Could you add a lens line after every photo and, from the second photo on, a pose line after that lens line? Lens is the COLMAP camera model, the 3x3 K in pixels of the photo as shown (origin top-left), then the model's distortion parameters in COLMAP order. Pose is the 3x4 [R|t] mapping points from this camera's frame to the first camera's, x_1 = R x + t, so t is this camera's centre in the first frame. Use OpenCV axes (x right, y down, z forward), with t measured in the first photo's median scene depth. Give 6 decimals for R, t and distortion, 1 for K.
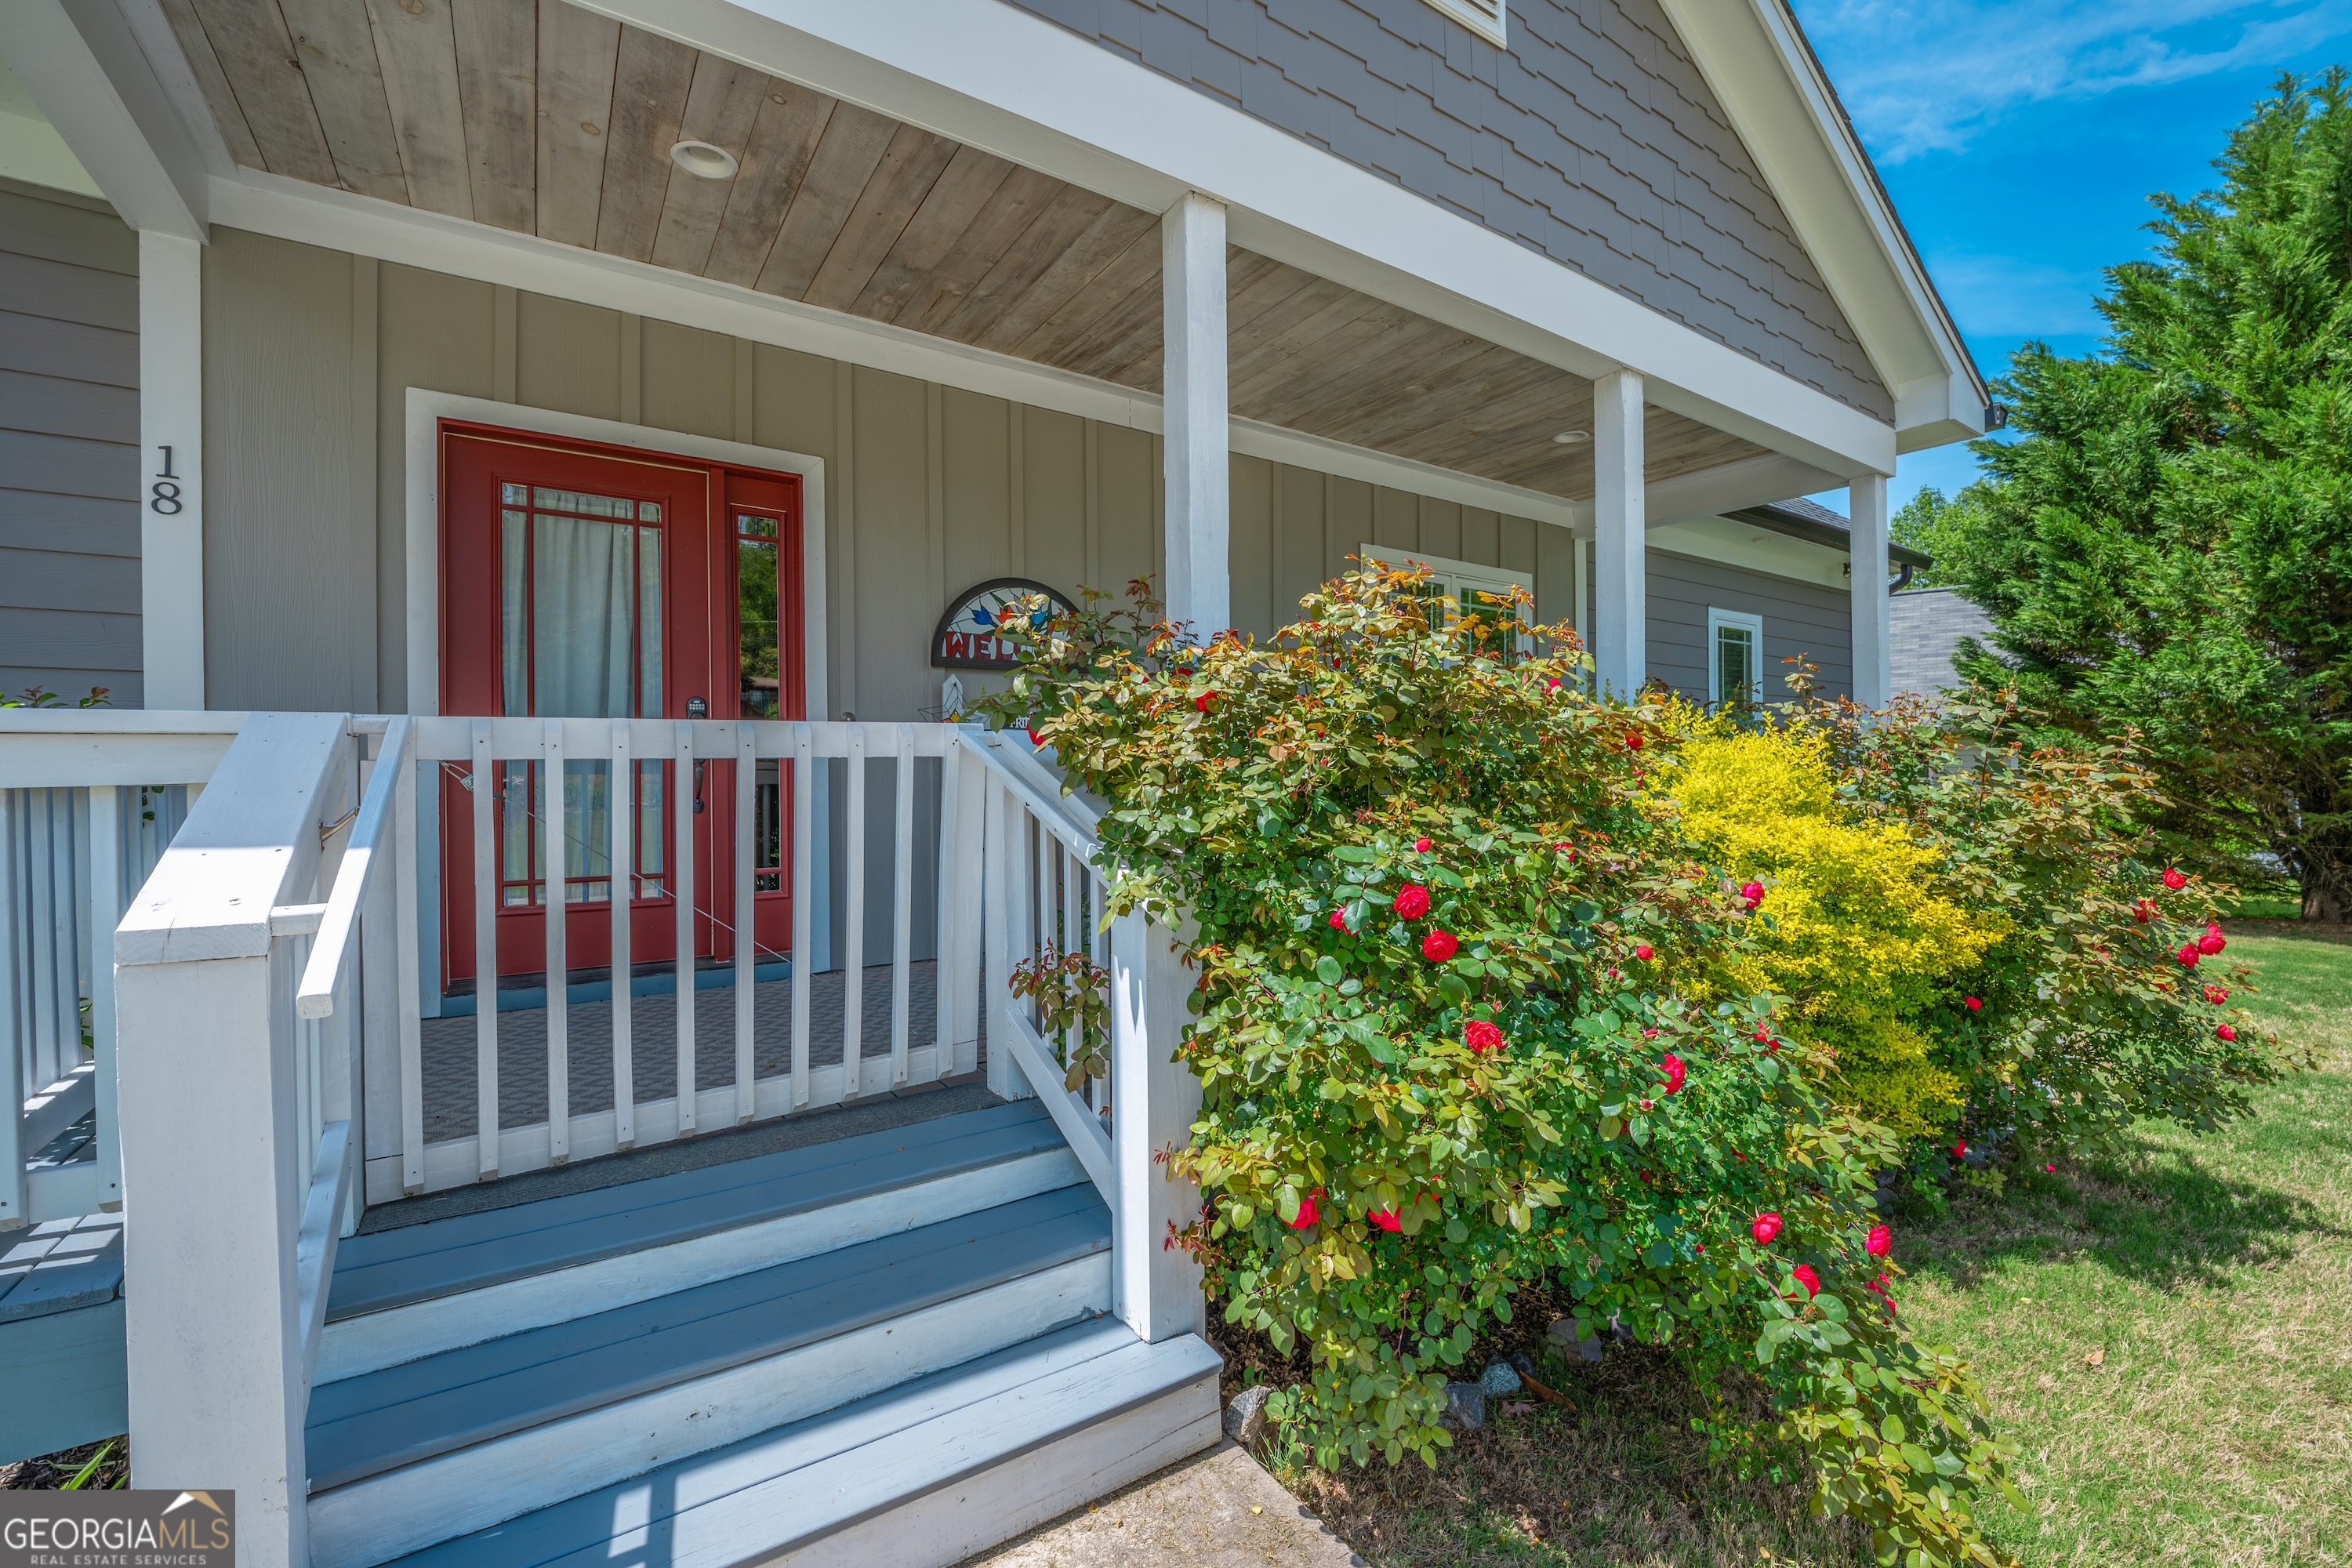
lens RADIAL K [[973.0, 0, 1176.0], [0, 973.0, 784.0], [0, 0, 1]] dist [0.002518, -0.010788]
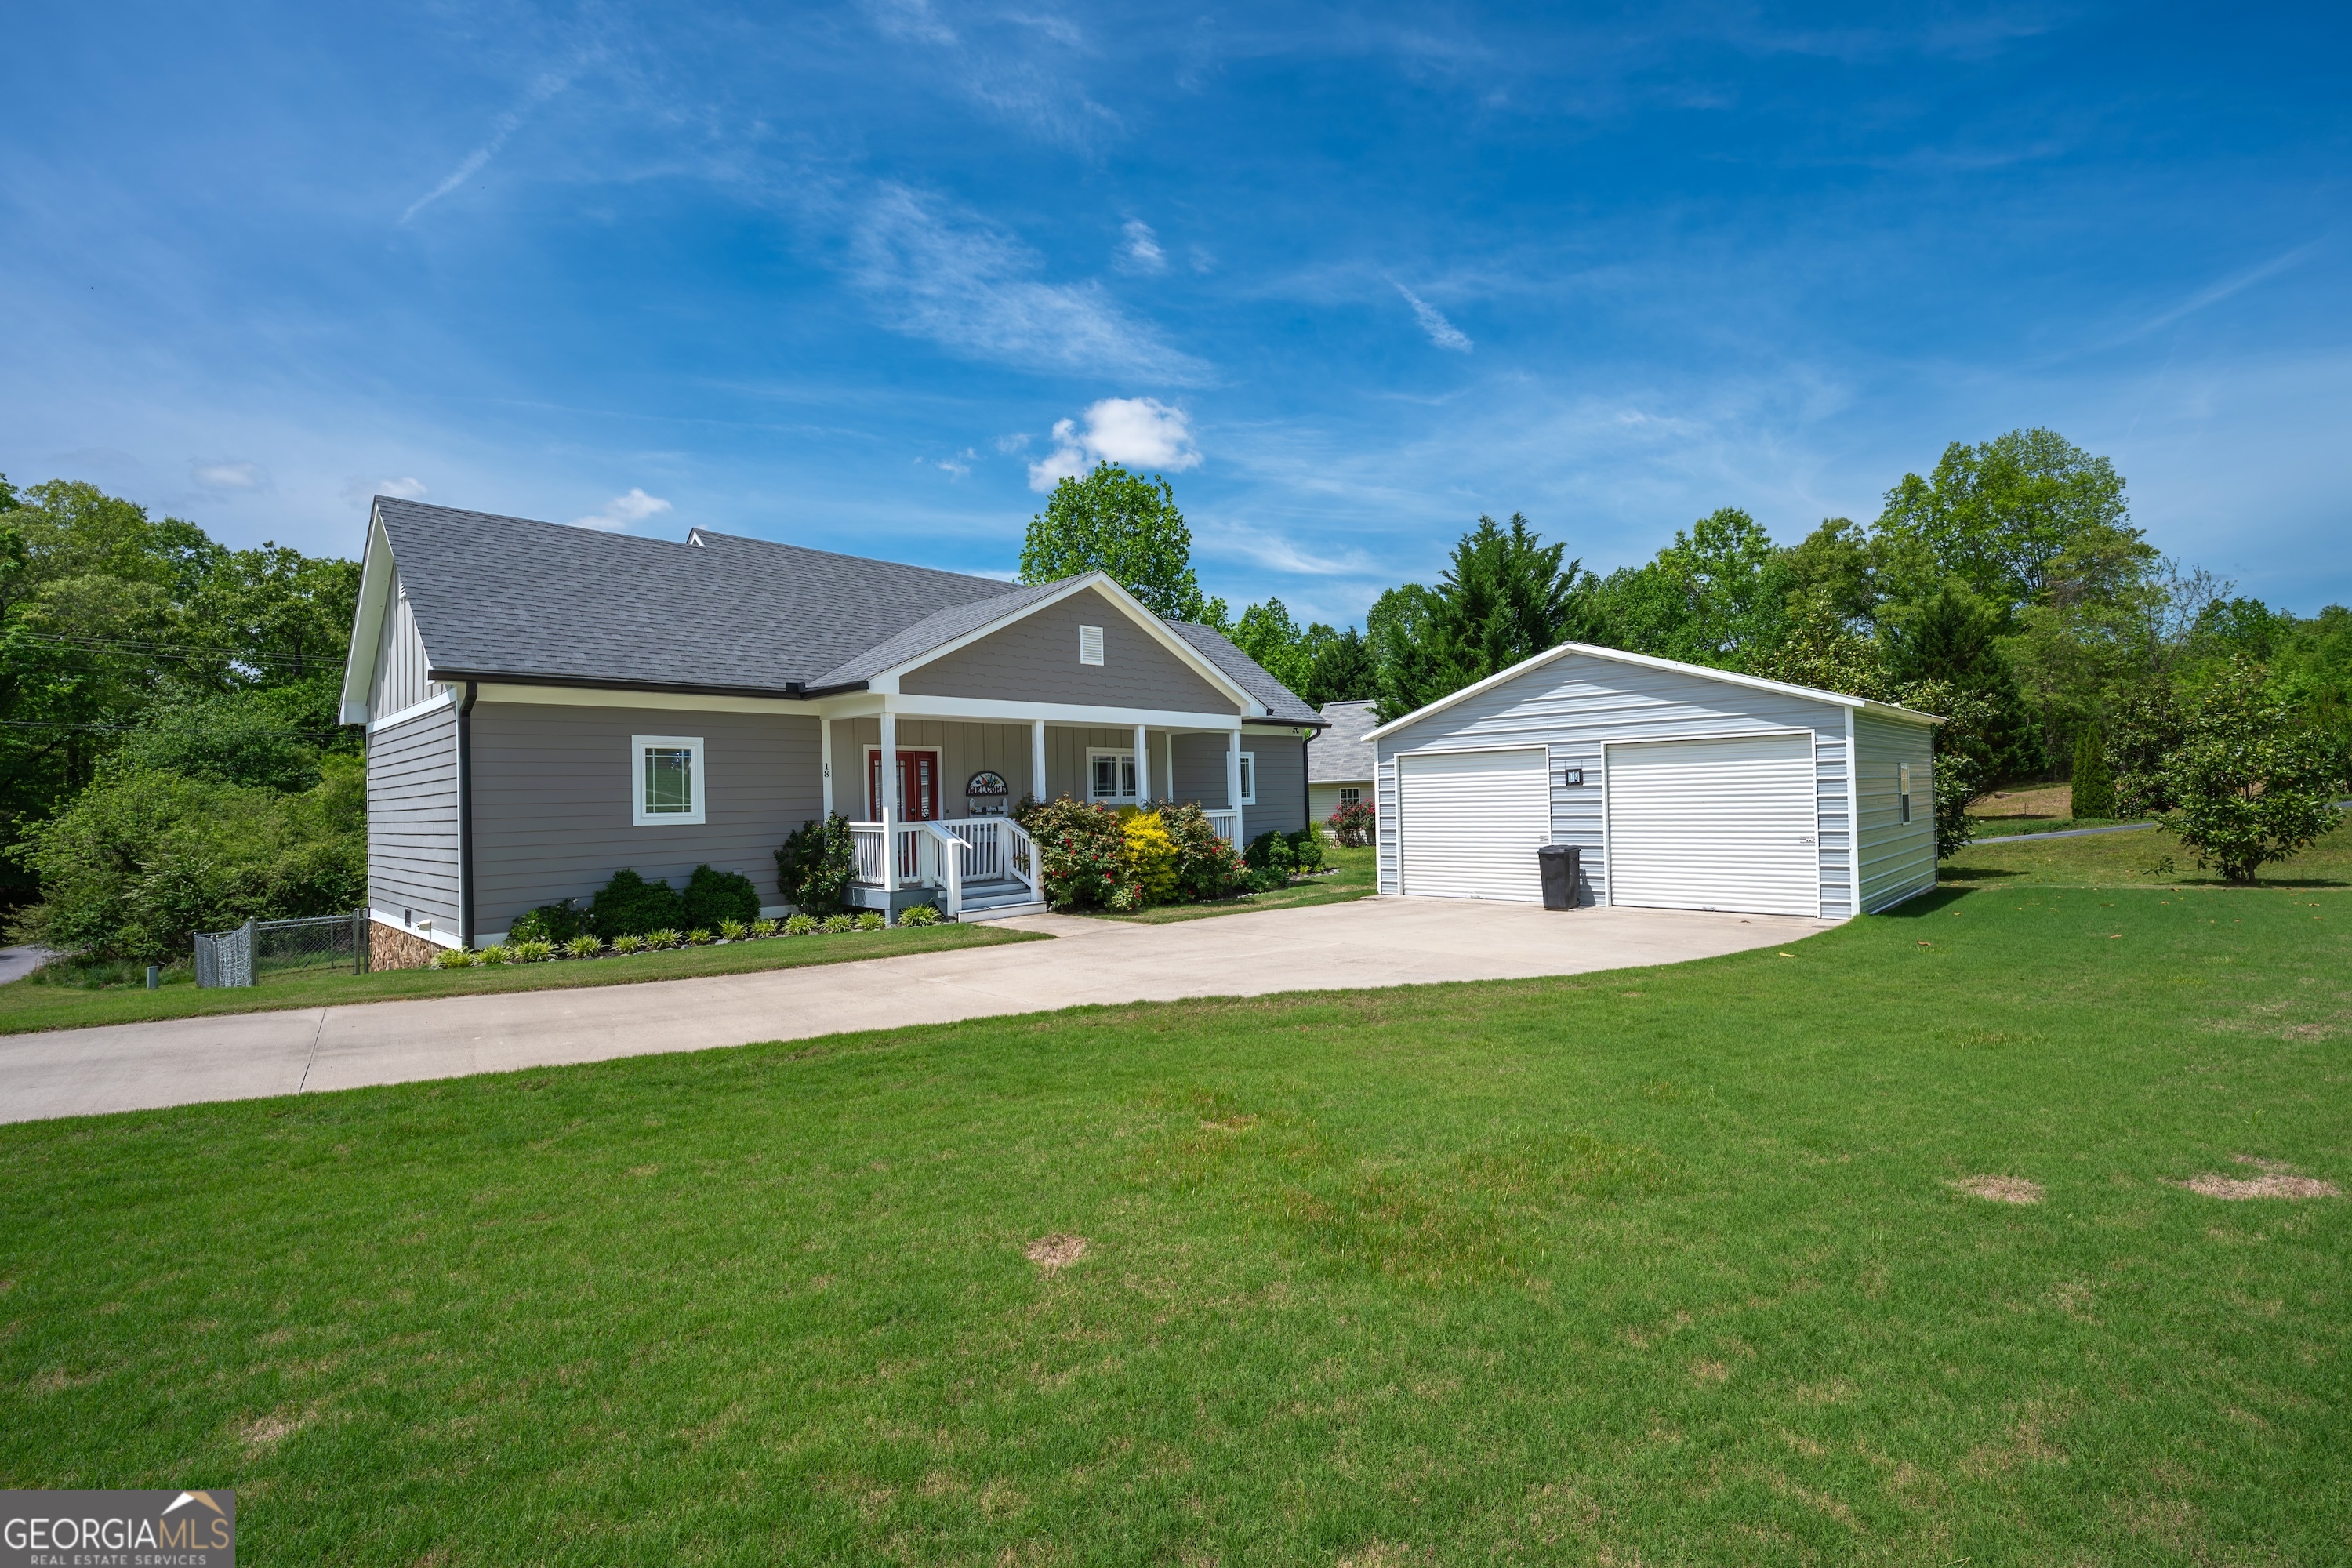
lens RADIAL K [[1006.8, 0, 1234.9], [0, 1006.8, 791.1], [0, 0, 1]] dist [0.001279, -0.005888]
pose [[0.969921, -0.016639, 0.242850, -0.272767], [0.020812, 0.999676, -0.014629, -0.089118], [-0.242528, 0.019243, 0.969954, -4.541837]]
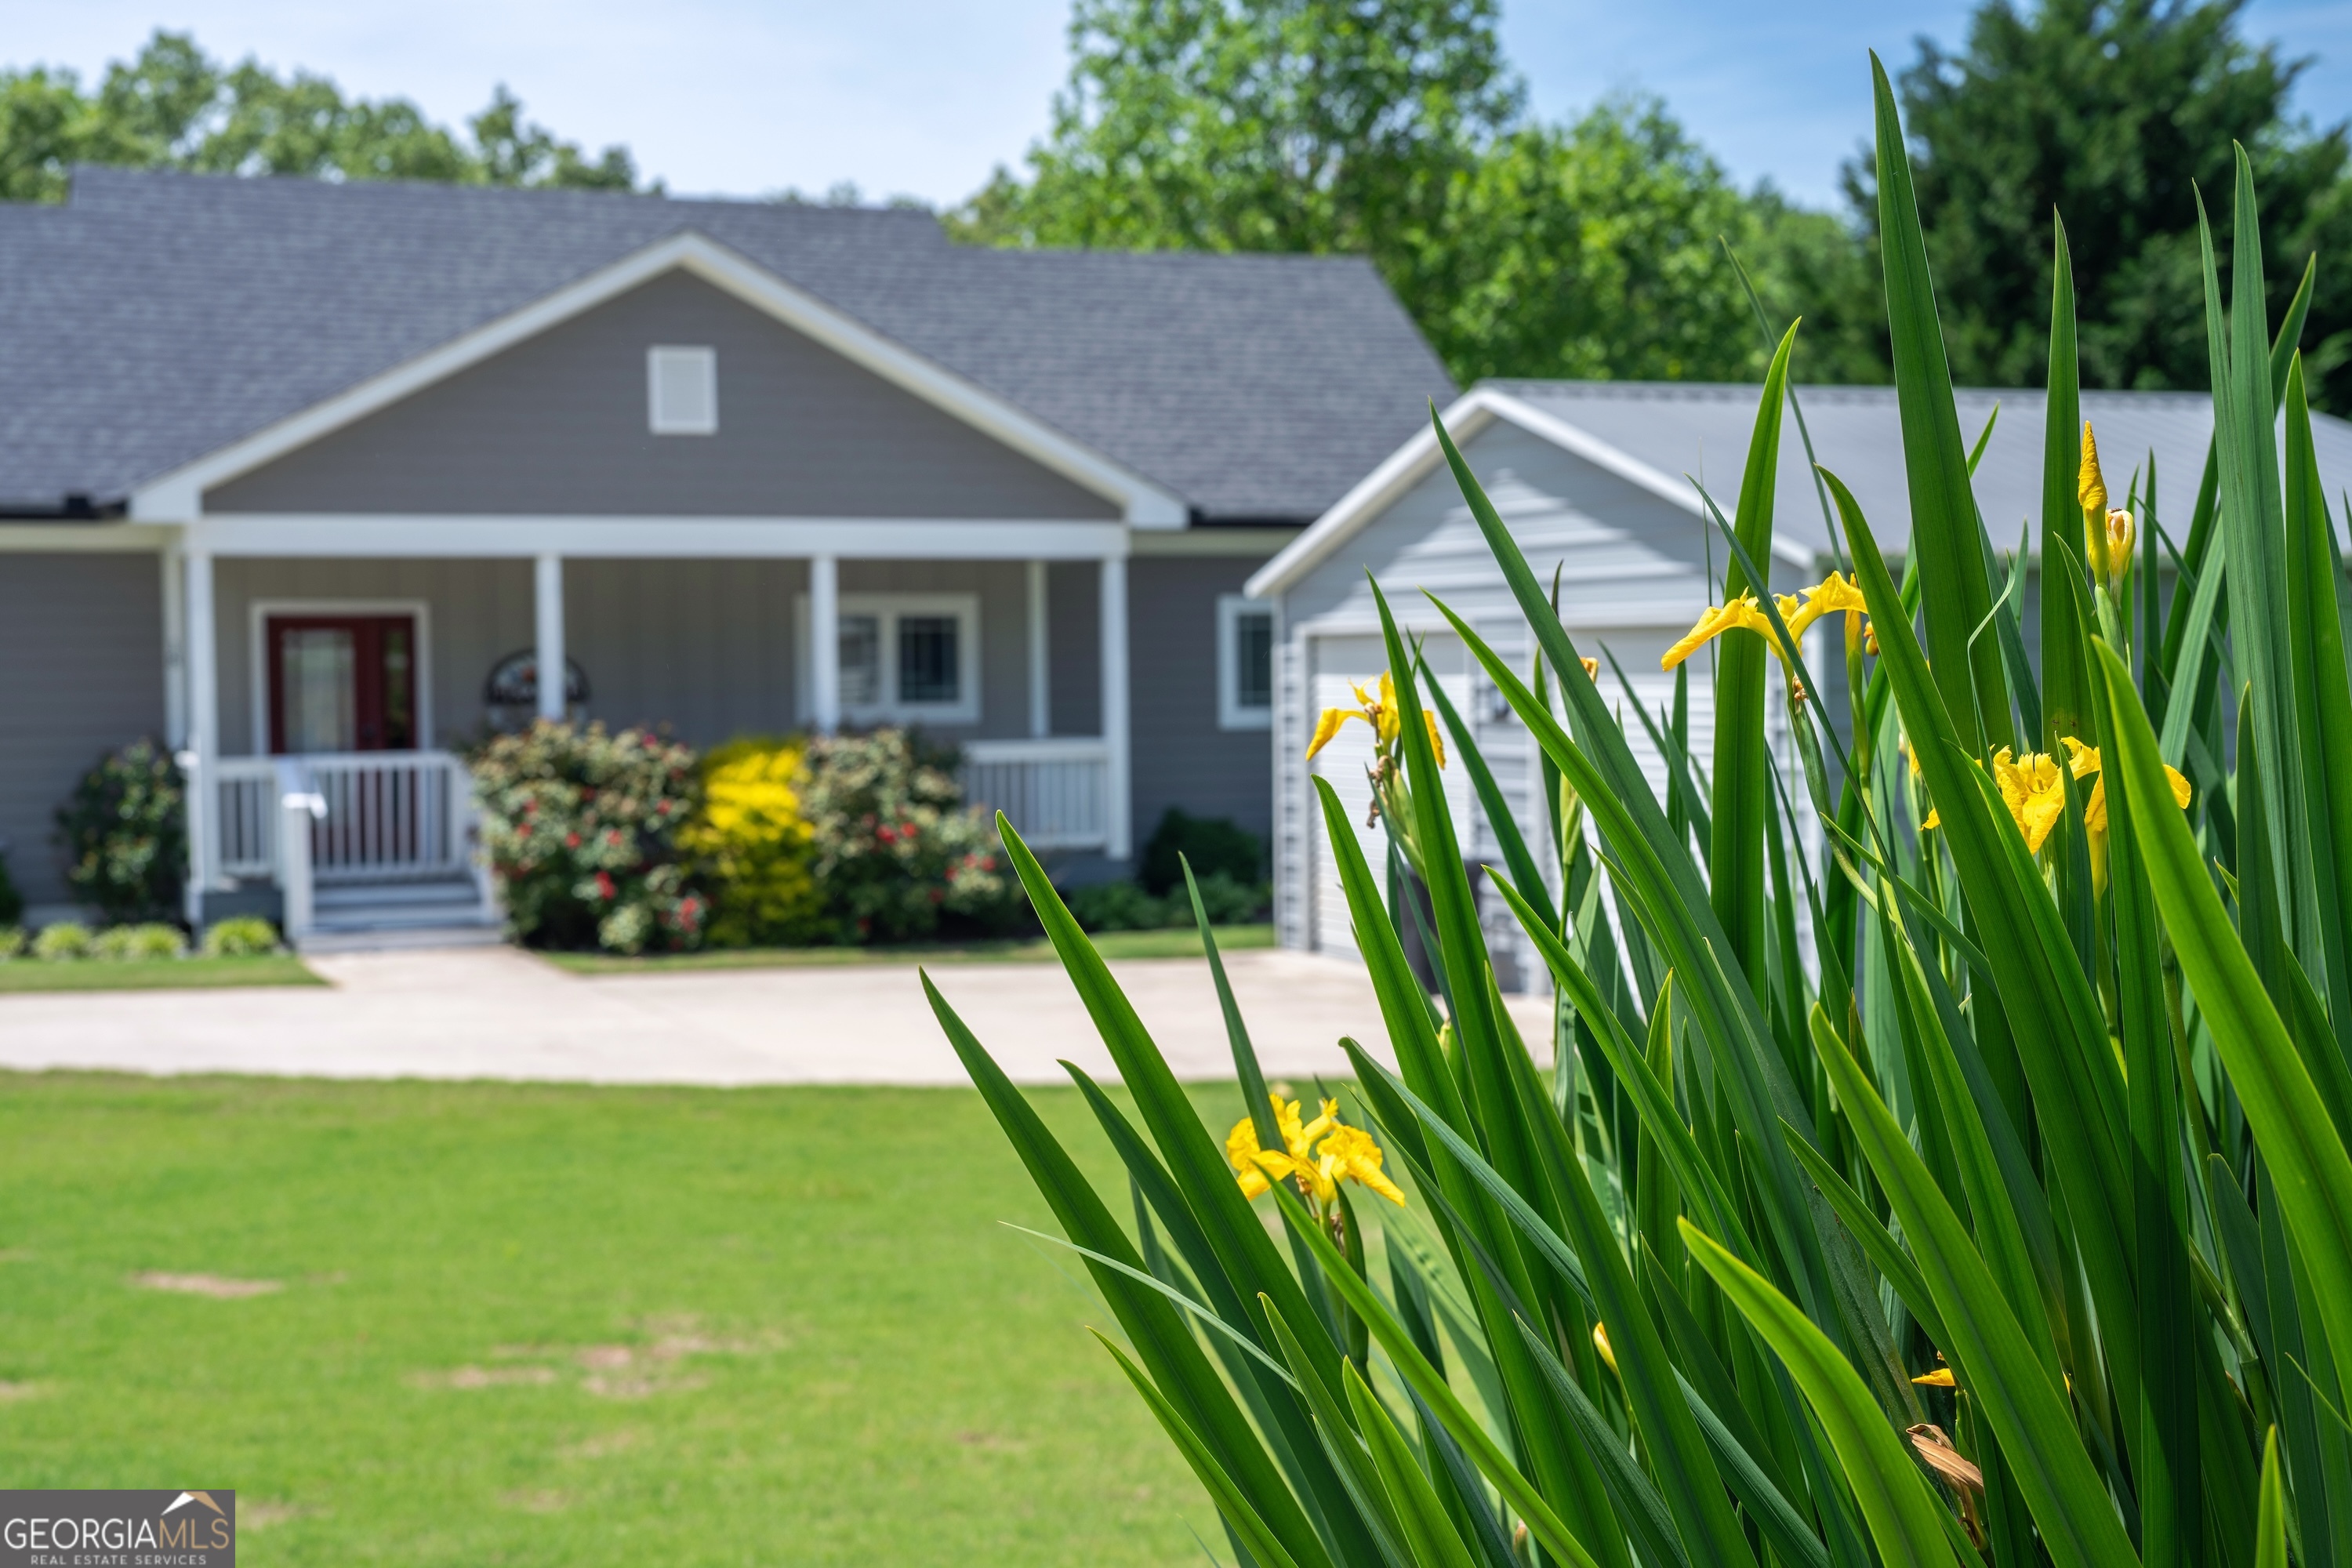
lens RADIAL K [[3368.1, 0, 1217.8], [0, 3368.1, 895.1], [0, 0, 1]] dist [0.100292, -0.104925]
pose [[0.978626, 0.011675, -0.205315, 3.586643], [0.002469, 0.997648, 0.068499, -0.286213], [0.205632, -0.067542, 0.976296, -7.405730]]
